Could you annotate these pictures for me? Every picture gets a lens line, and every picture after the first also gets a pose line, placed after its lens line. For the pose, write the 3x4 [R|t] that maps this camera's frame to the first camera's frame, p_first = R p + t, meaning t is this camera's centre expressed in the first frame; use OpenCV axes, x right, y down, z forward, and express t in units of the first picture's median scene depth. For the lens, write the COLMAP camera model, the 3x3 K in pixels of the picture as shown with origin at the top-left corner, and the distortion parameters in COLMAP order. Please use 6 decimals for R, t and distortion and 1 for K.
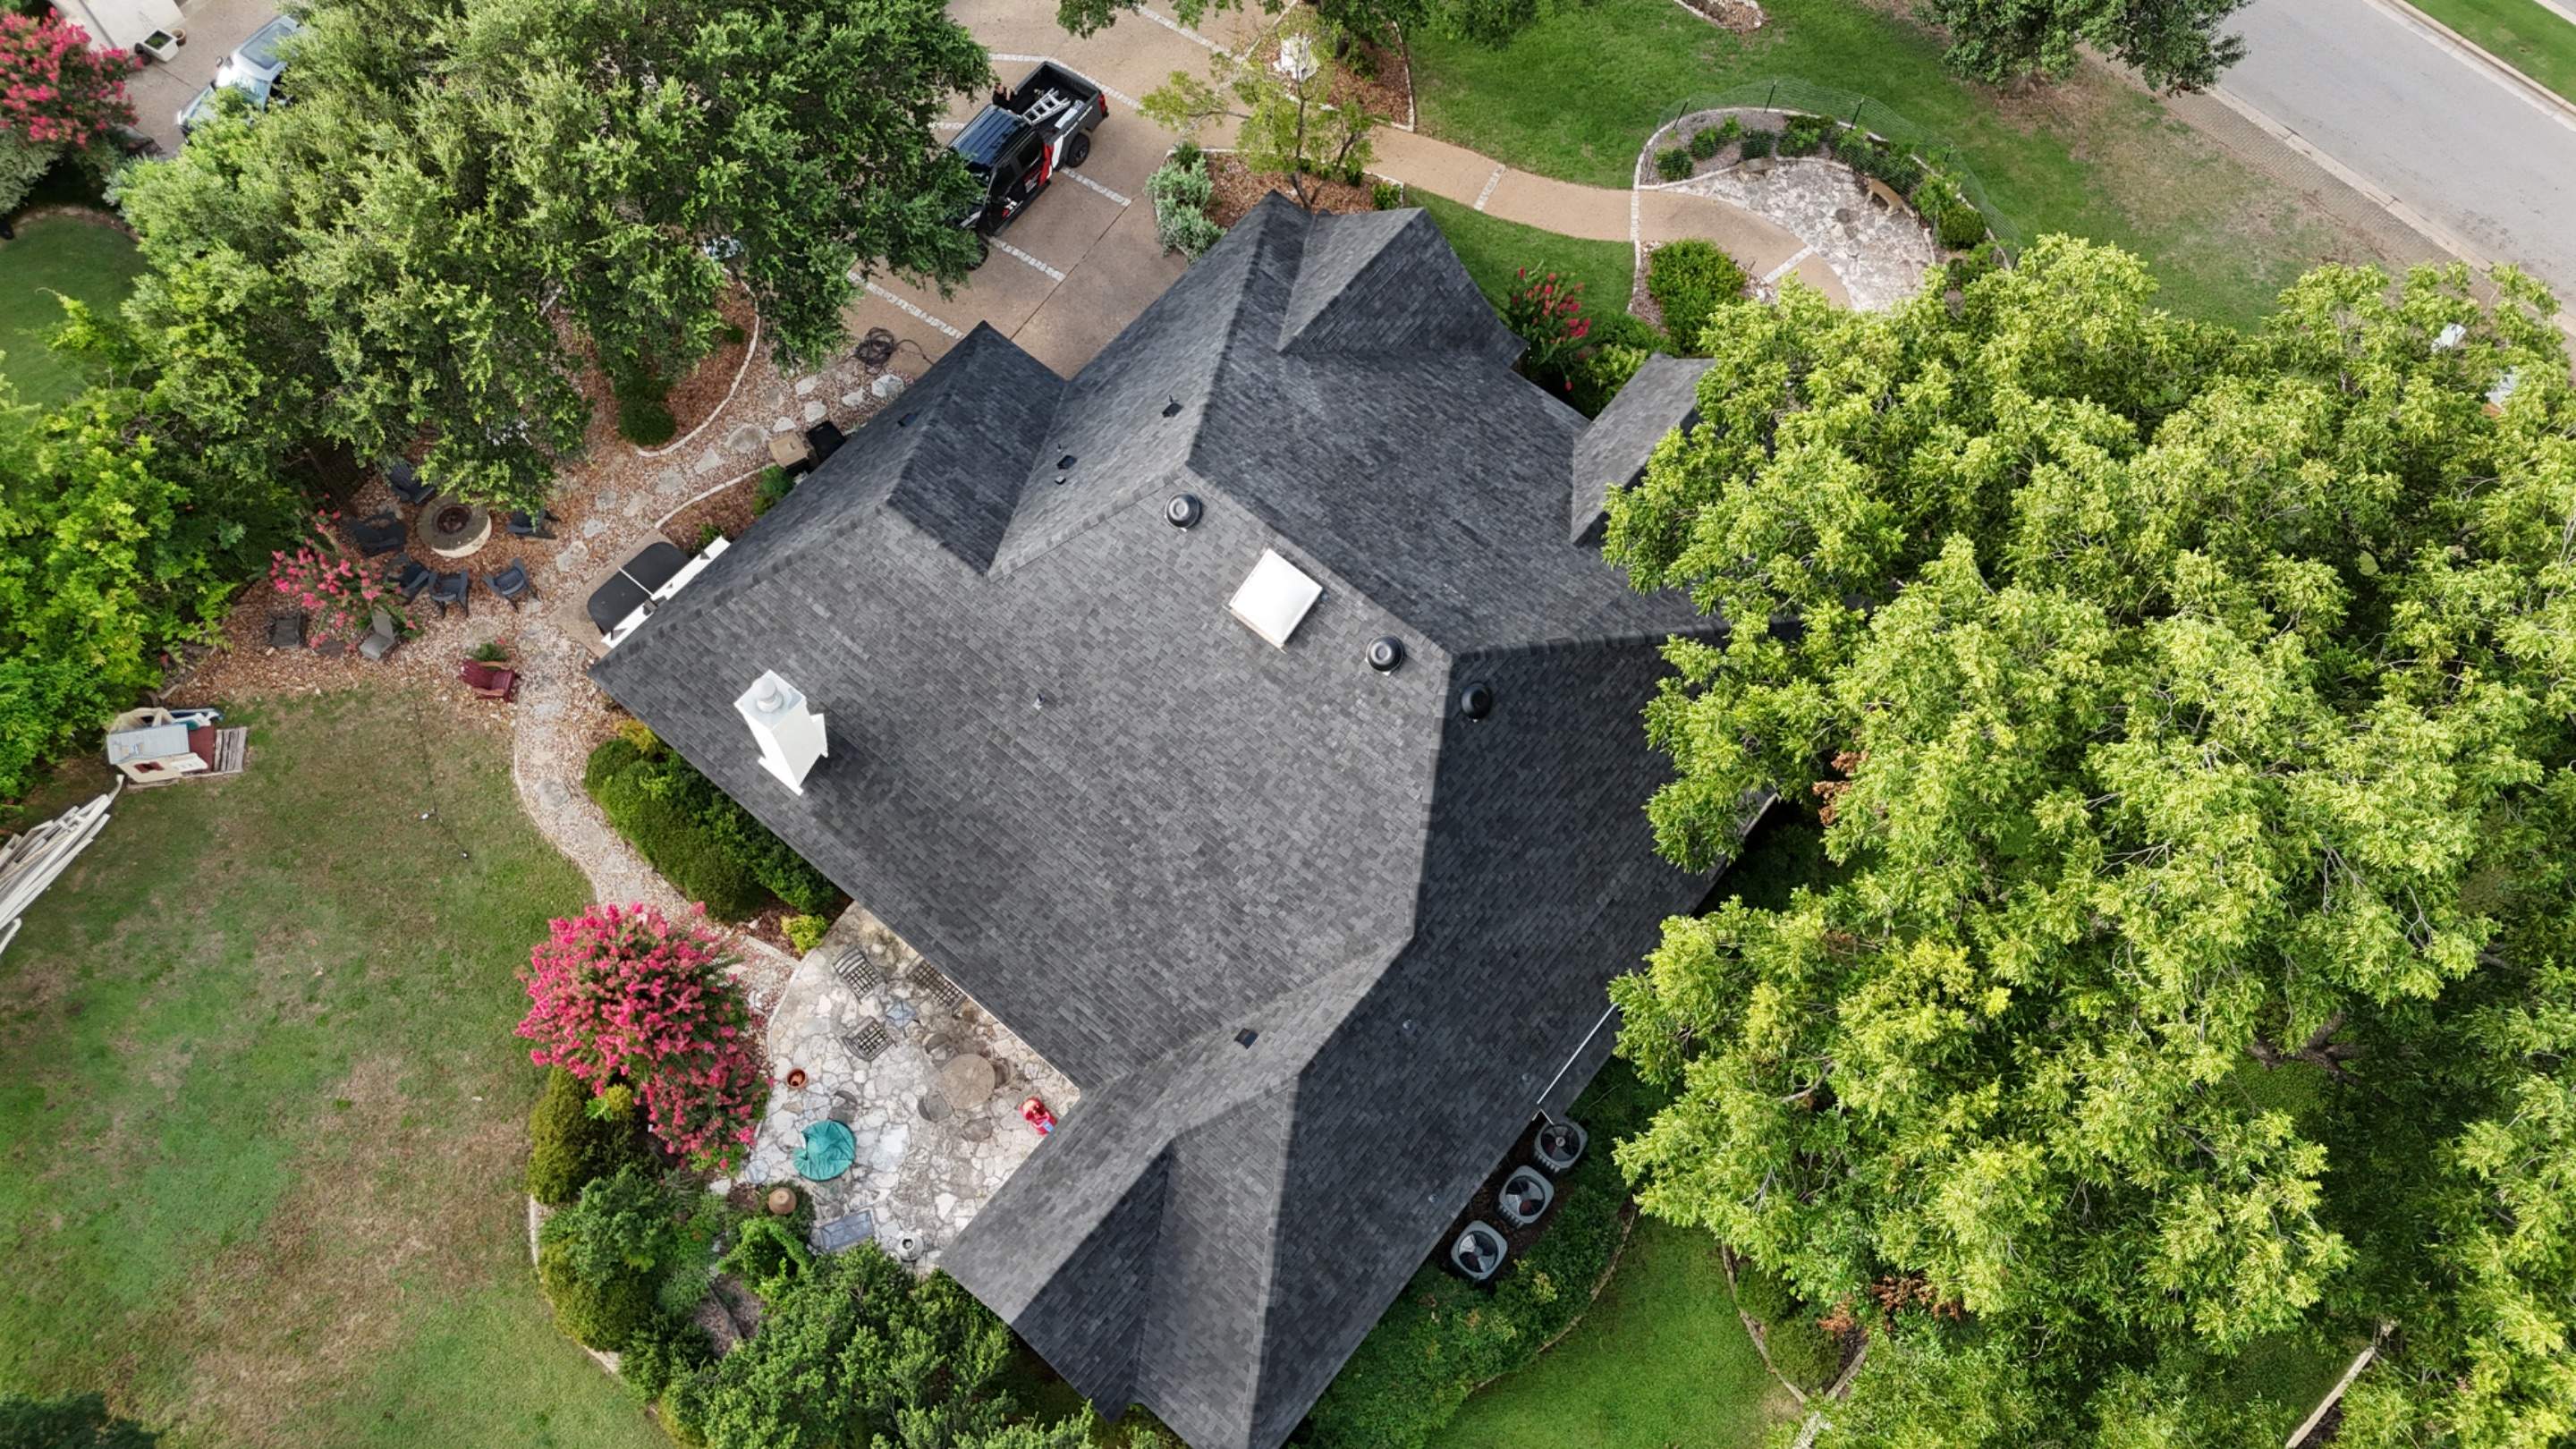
lens RADIAL K [[1905.1, 0, 1293.6], [0, 1905.1, 720.8], [0, 0, 1]] dist [0.126523, -0.184030]
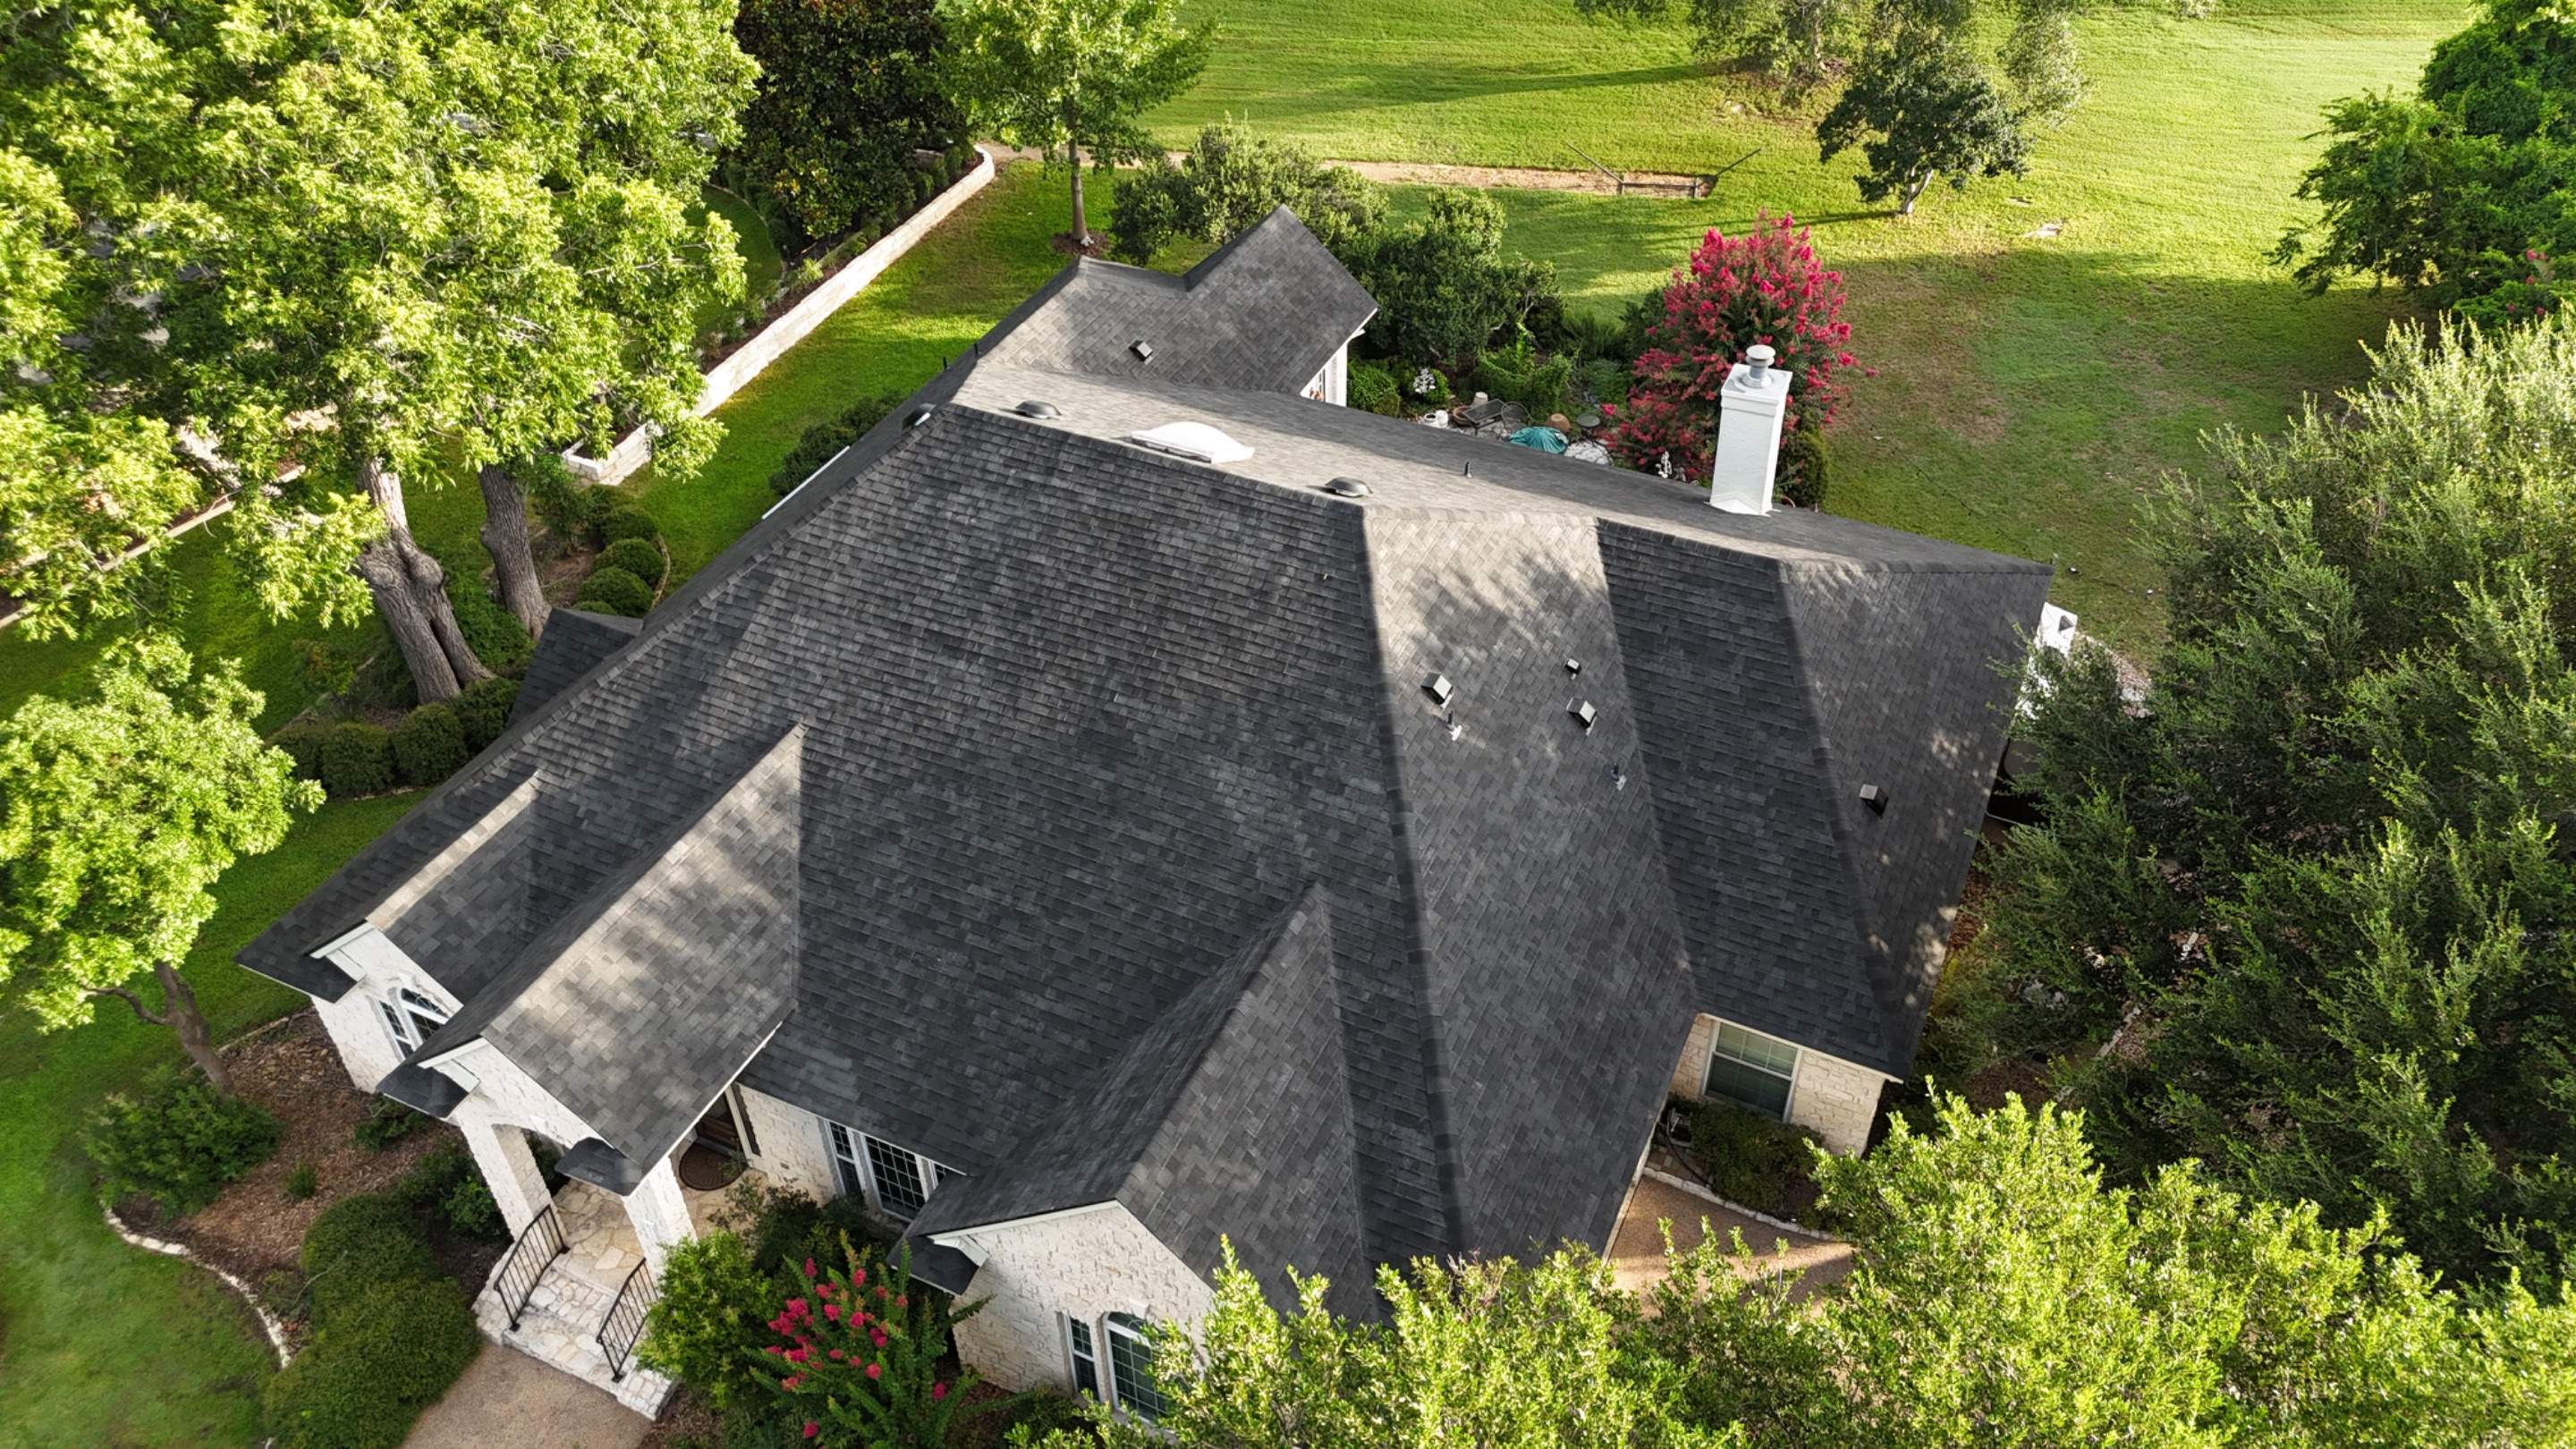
lens RADIAL K [[1887.6, 0, 1291.8], [0, 1887.6, 722.1], [0, 0, 1]] dist [0.189469, -0.514638]
pose [[-0.969364, 0.165583, -0.181426, 0.102279], [-0.215402, -0.218076, 0.951864, -0.772924], [0.118048, 0.961782, 0.247062, 0.873639]]
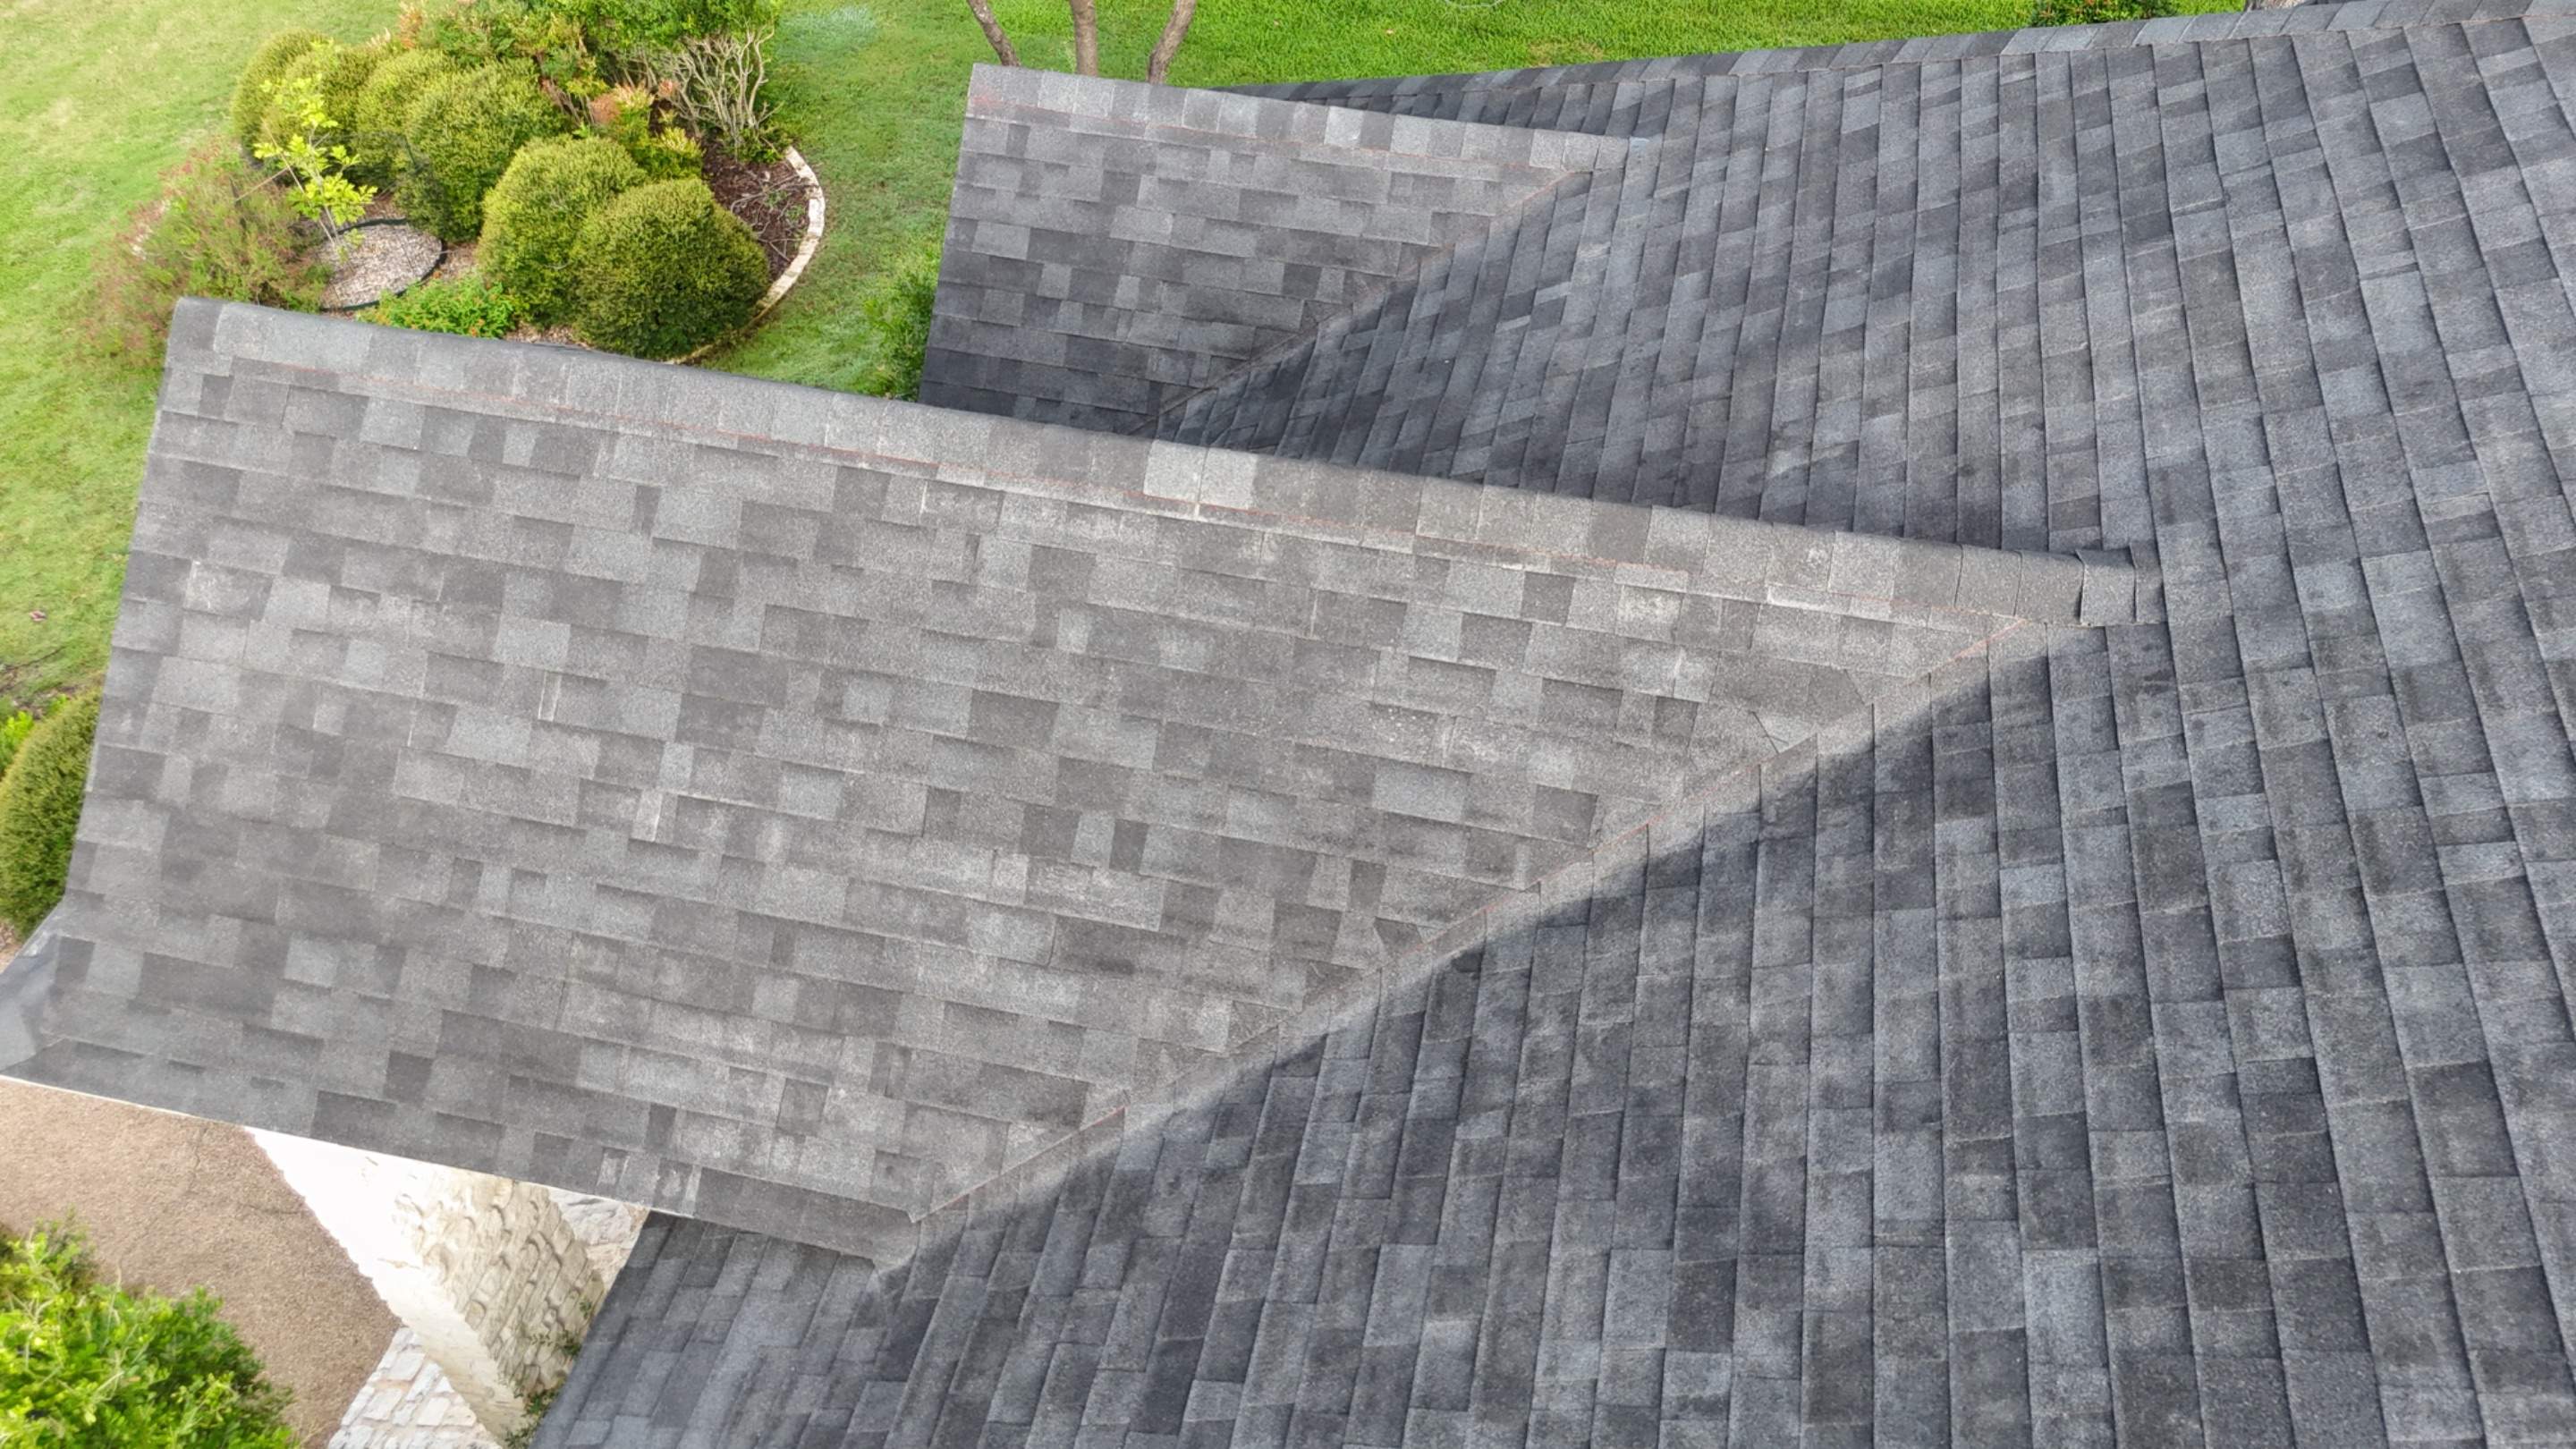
lens RADIAL K [[1884.5, 0, 1293.1], [0, 1884.5, 719.2], [0, 0, 1]] dist [0.093158, -0.096986]
pose [[-0.444095, -0.656195, 0.610072, 0.087771], [0.805068, 0.006606, 0.593146, -0.221612], [-0.393249, 0.754562, 0.525348, 0.981286]]
